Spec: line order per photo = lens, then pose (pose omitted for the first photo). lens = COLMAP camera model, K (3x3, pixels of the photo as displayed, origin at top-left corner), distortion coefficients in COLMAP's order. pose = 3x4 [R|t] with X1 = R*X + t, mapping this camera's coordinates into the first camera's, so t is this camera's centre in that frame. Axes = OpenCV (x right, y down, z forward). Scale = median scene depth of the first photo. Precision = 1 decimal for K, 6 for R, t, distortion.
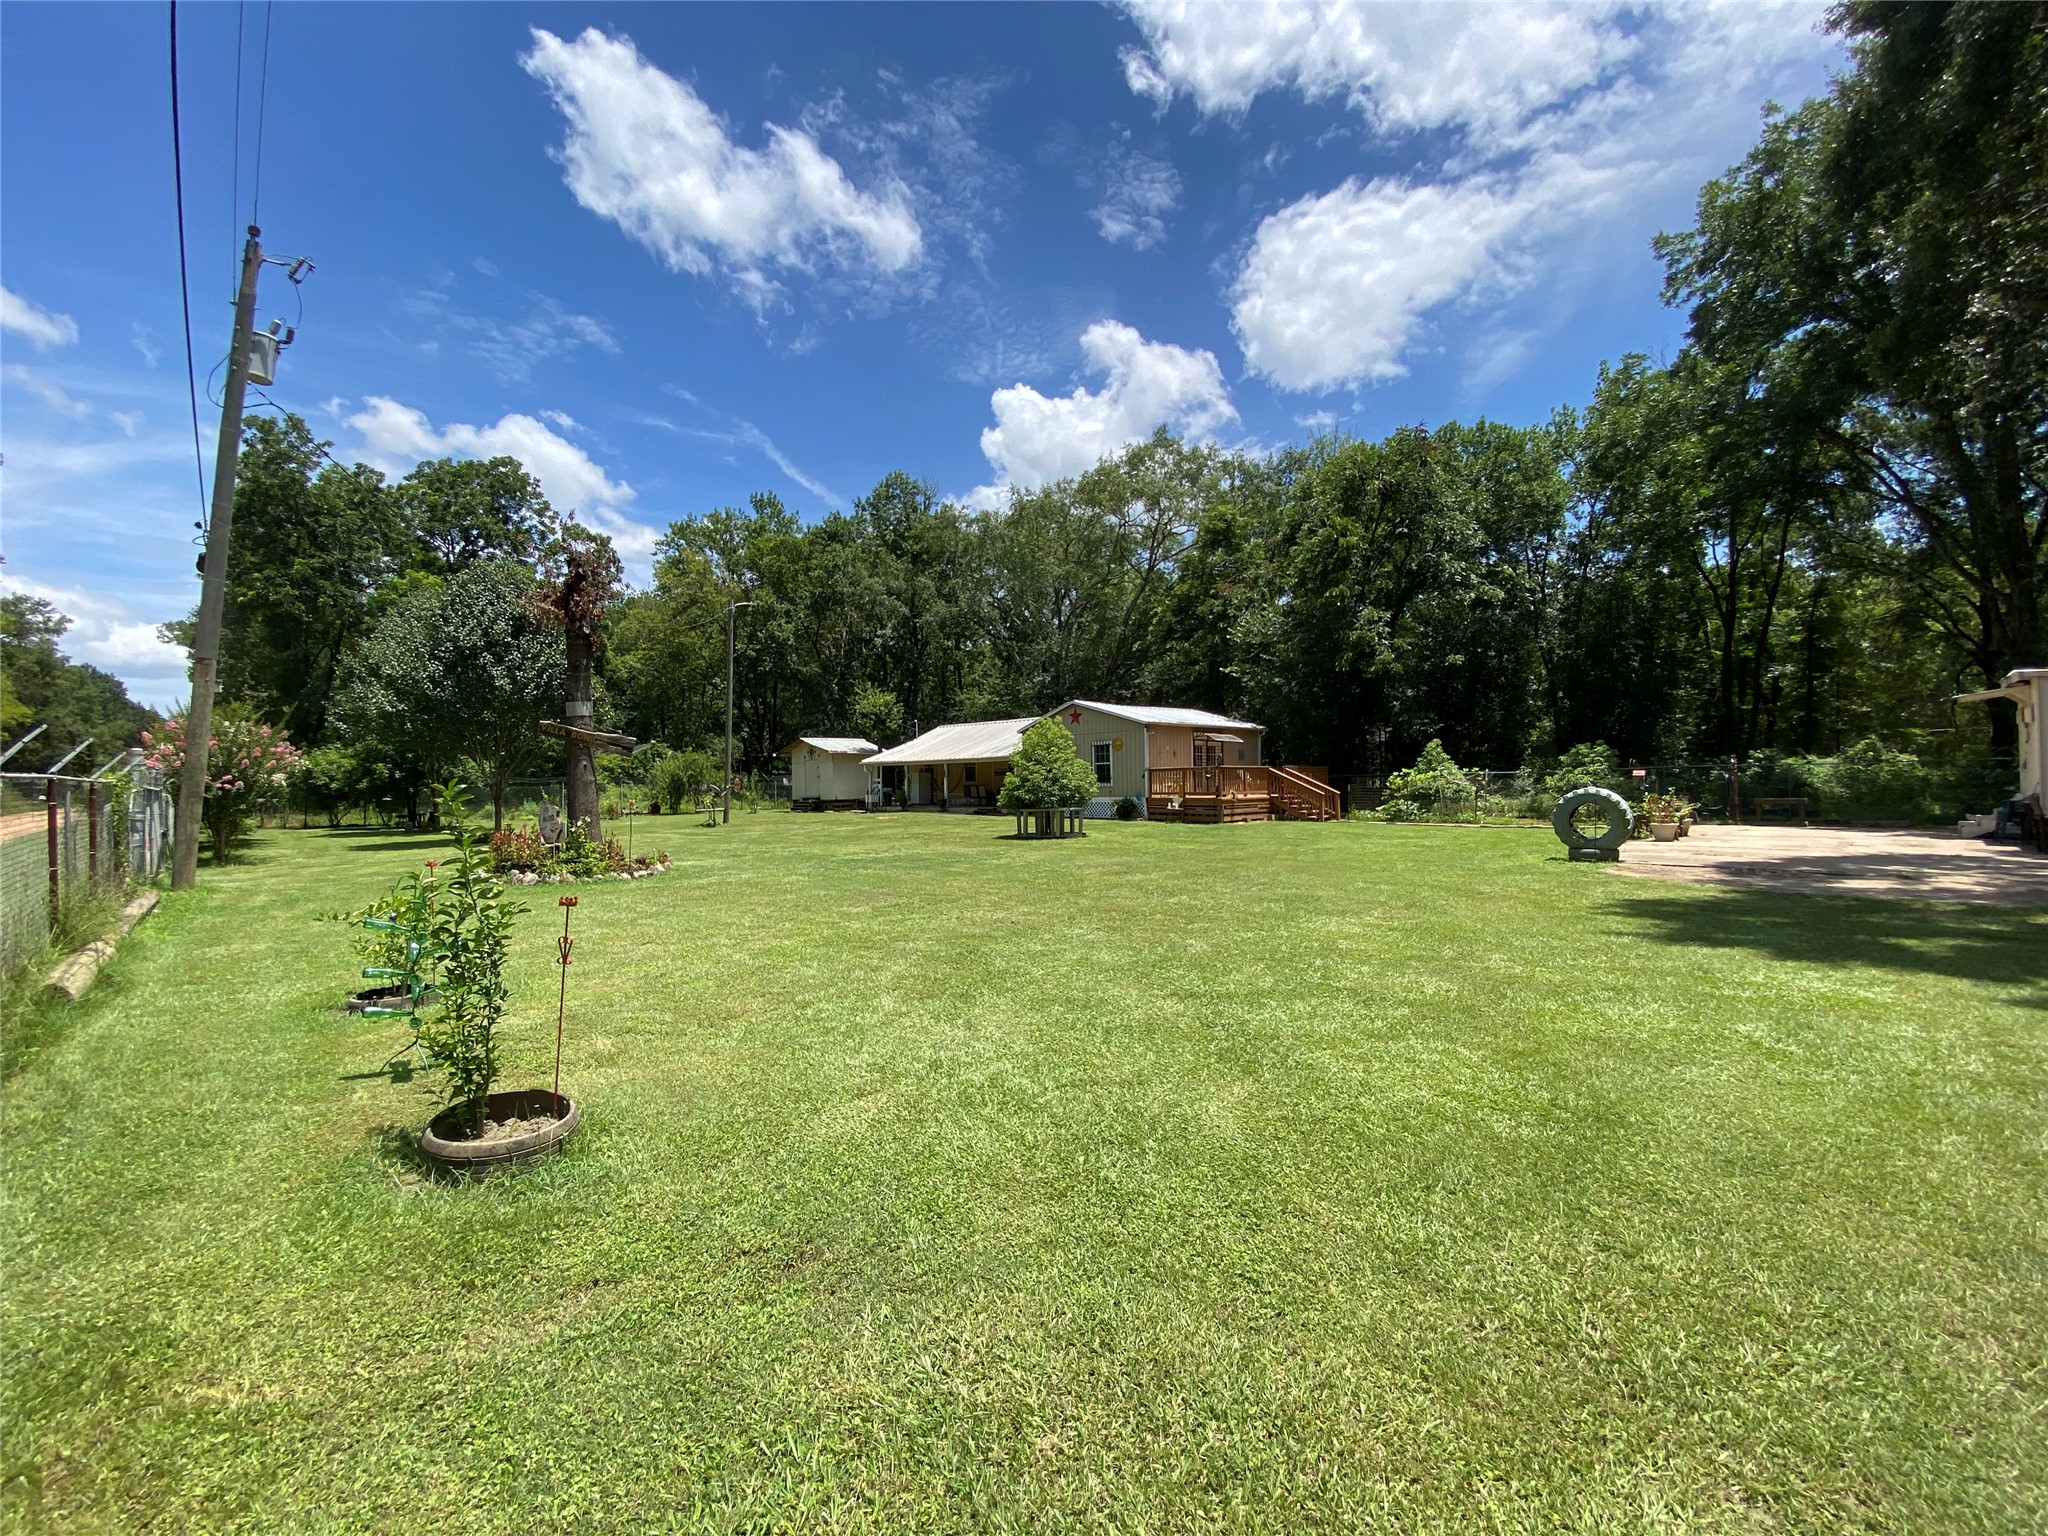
lens RADIAL K [[835.7, 0, 1027.6], [0, 835.7, 774.9], [0, 0, 1]] dist [-0.005421, -0.009720]
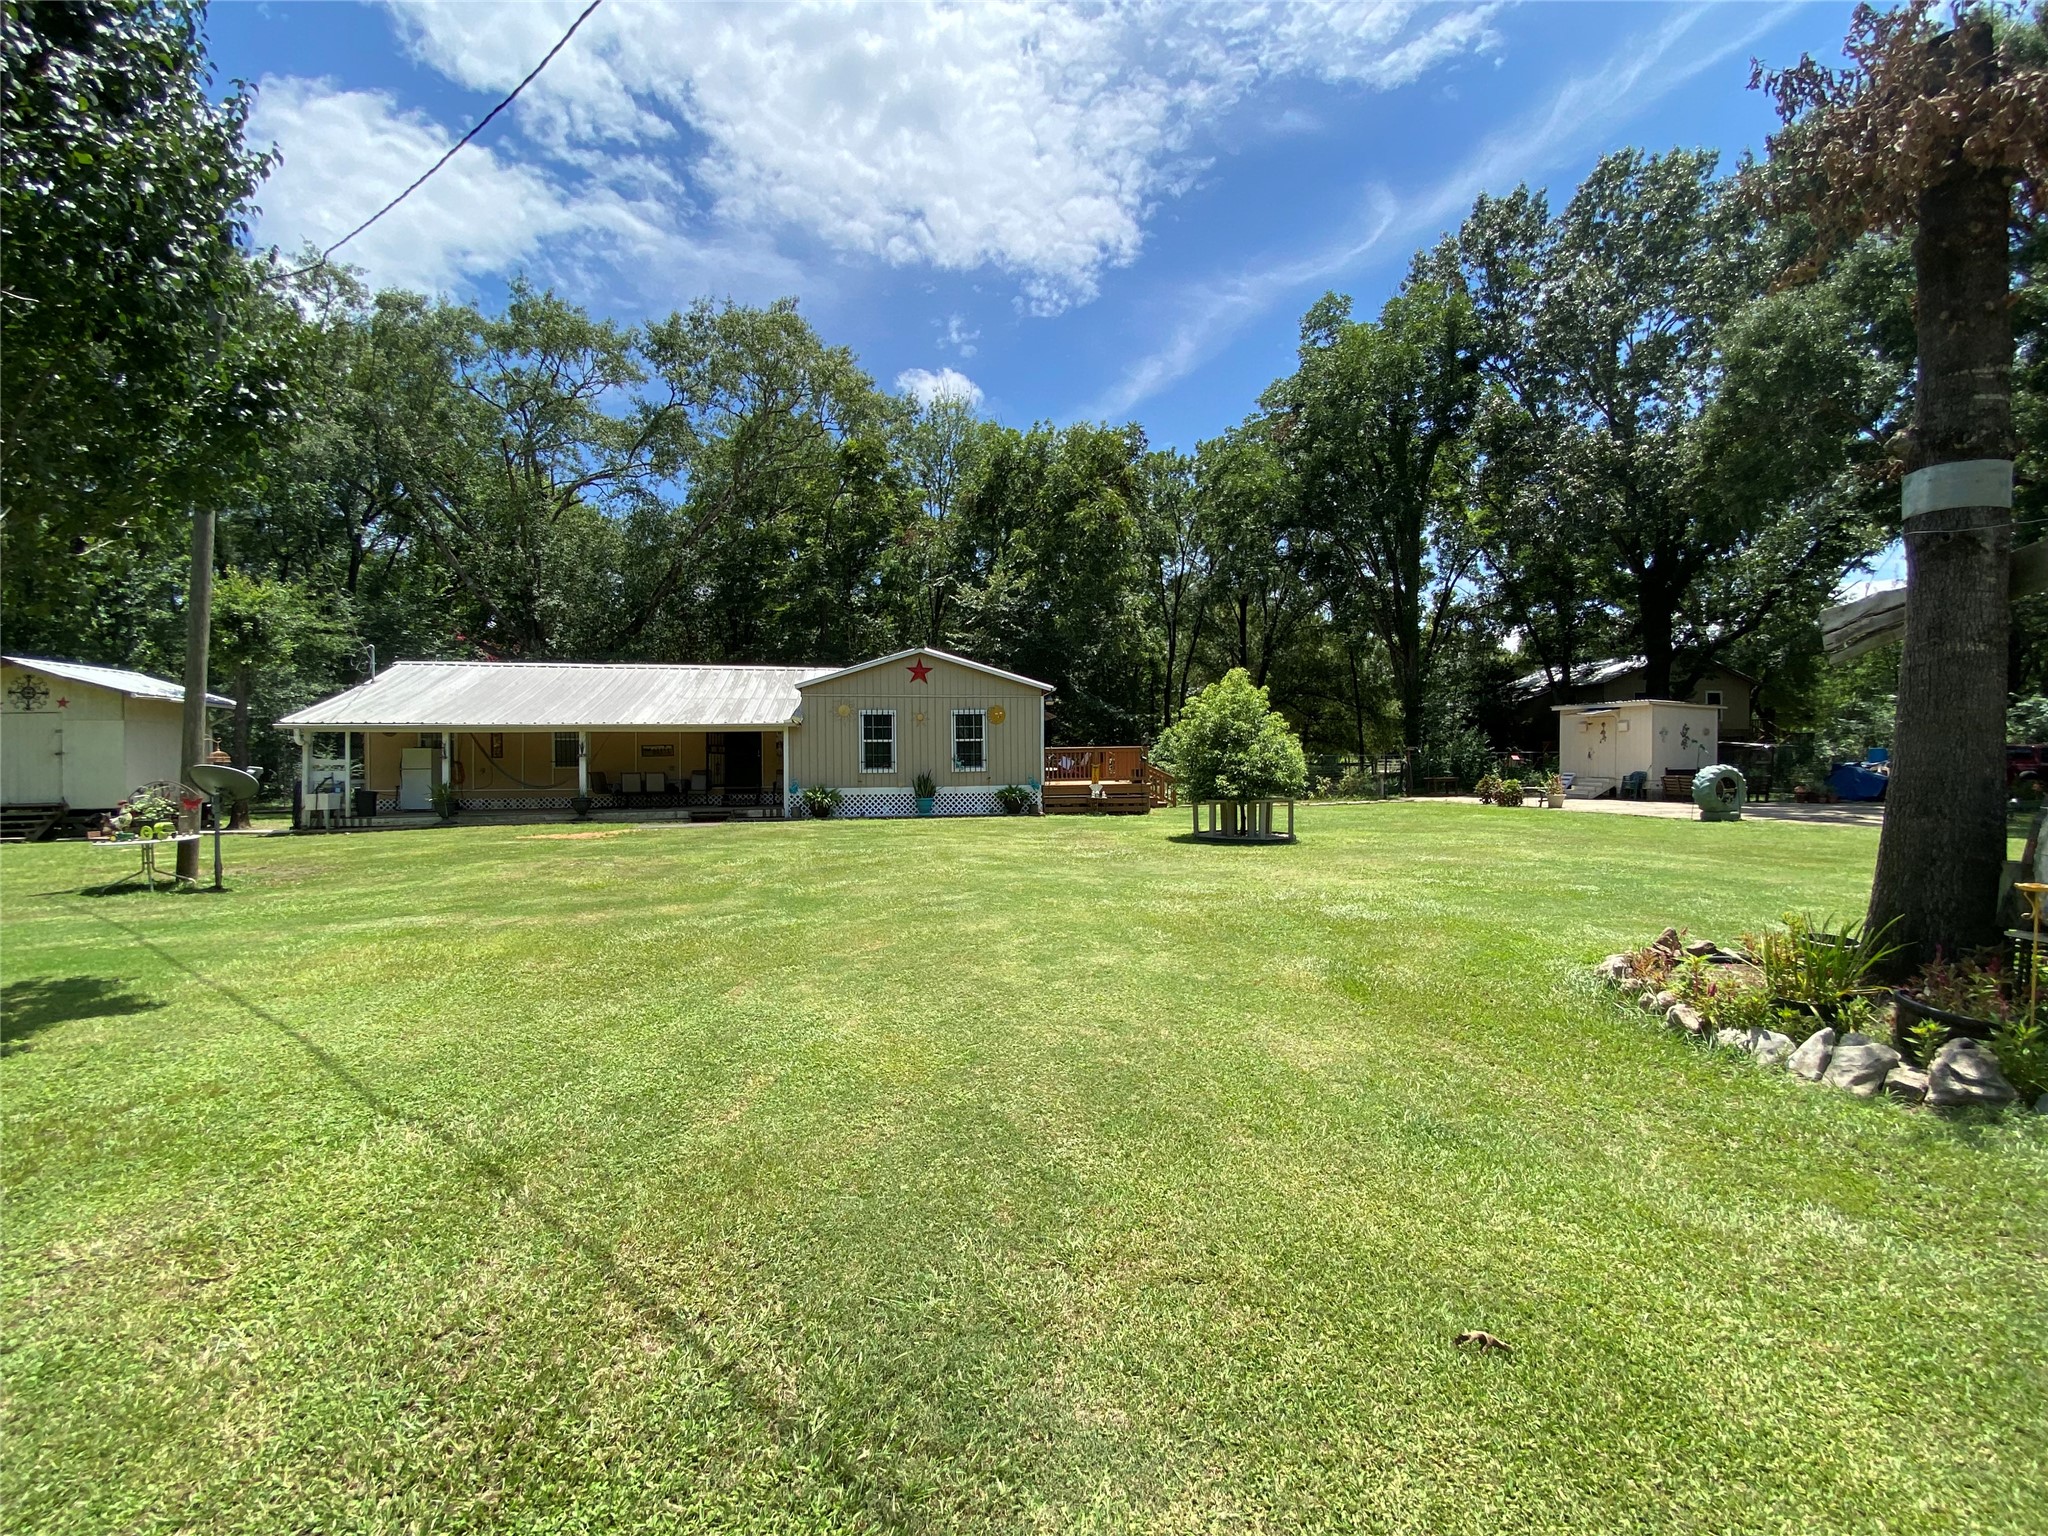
lens RADIAL K [[835.7, 0, 1027.9], [0, 835.7, 763.9], [0, 0, 1]] dist [-0.005421, -0.009720]
pose [[0.495669, 0.013728, 0.868403, -0.472170], [-0.003280, 0.999898, -0.013934, 0.015361], [-0.868505, 0.004059, 0.495663, 0.531446]]
